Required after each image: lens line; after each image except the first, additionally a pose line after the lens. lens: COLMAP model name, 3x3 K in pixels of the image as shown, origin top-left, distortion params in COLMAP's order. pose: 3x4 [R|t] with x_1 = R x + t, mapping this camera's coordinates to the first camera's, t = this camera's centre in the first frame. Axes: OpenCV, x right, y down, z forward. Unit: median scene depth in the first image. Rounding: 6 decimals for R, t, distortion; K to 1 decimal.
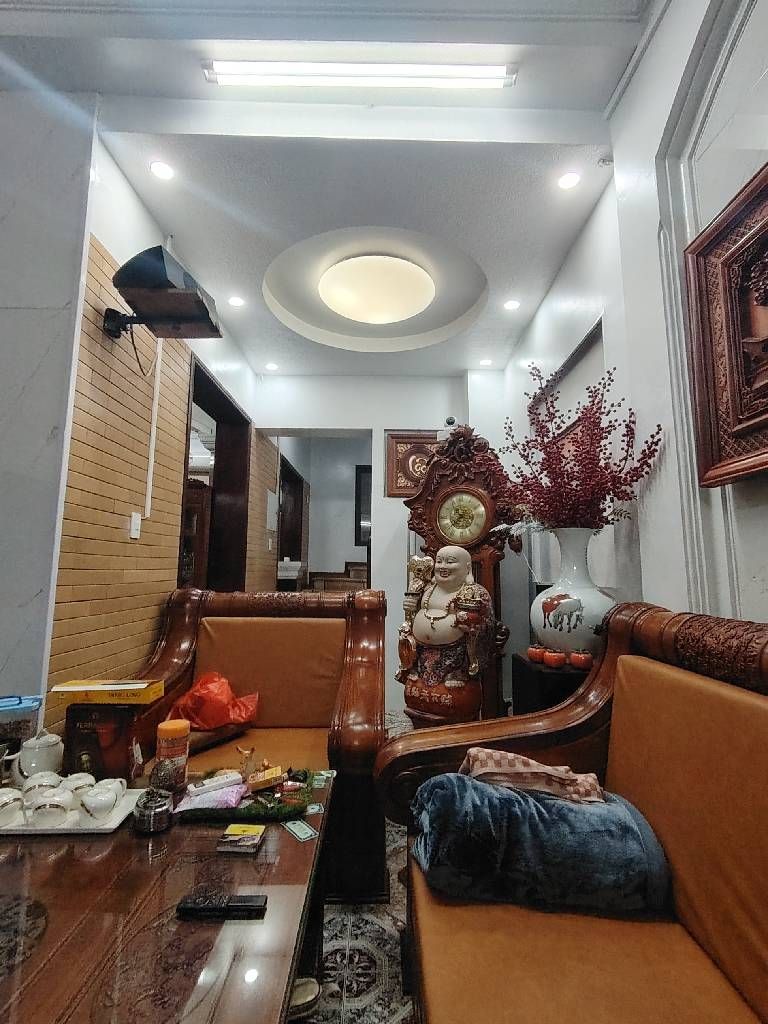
lens RADIAL K [[487.4, 0, 384.0], [0, 487.4, 512.0], [0, 0, 1]] dist [-0.023875, 0.008466]
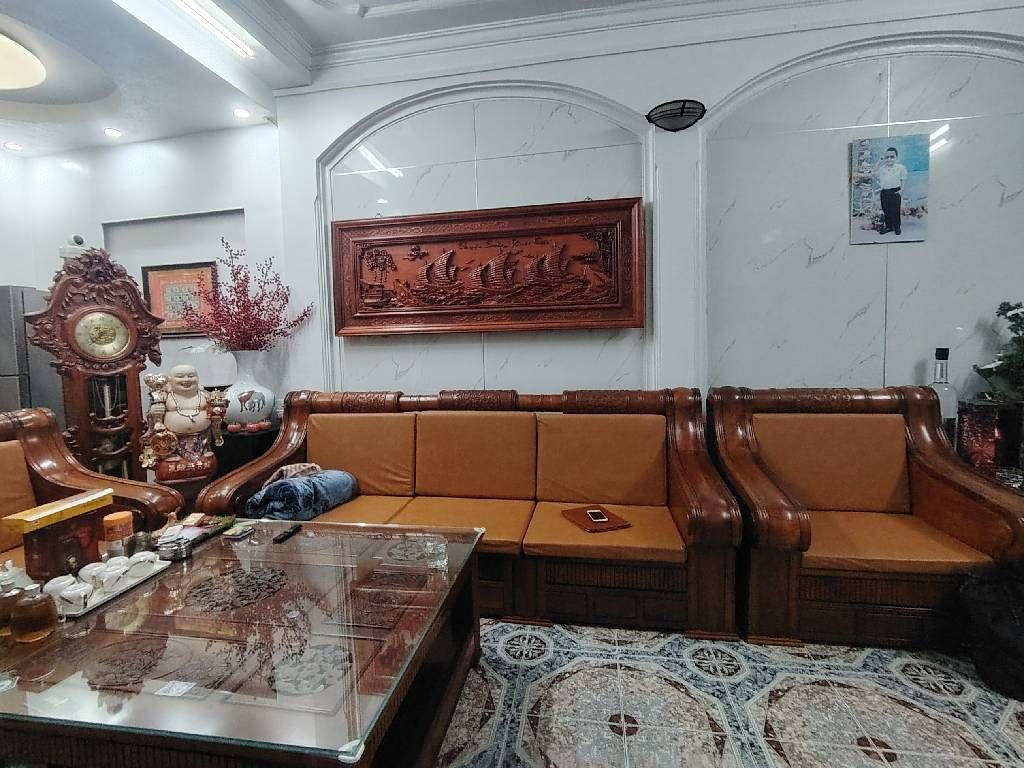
lens RADIAL K [[487.4, 0, 505.4], [0, 487.4, 379.6], [0, 0, 1]] dist [-0.023875, 0.008466]
pose [[0.190866, -0.080730, 0.978291, -1.048292], [-0.089424, 0.991038, 0.099229, -0.109781], [-0.977534, -0.106422, 0.181936, -0.167808]]
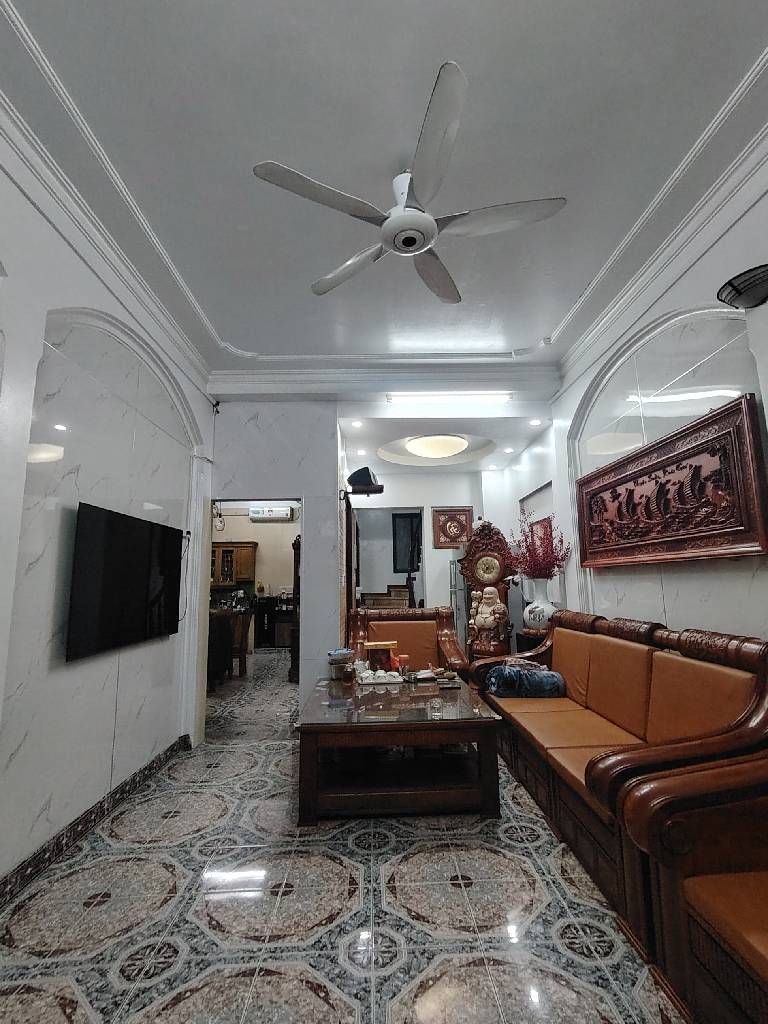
lens RADIAL K [[492.1, 0, 389.4], [0, 492.1, 508.6], [0, 0, 1]] dist [0.000708, -0.000207]
pose [[0.999232, -0.020275, 0.033544, -0.420785], [0.021317, 0.999292, -0.031001, -0.247852], [-0.032891, 0.031692, 0.998956, -1.386639]]
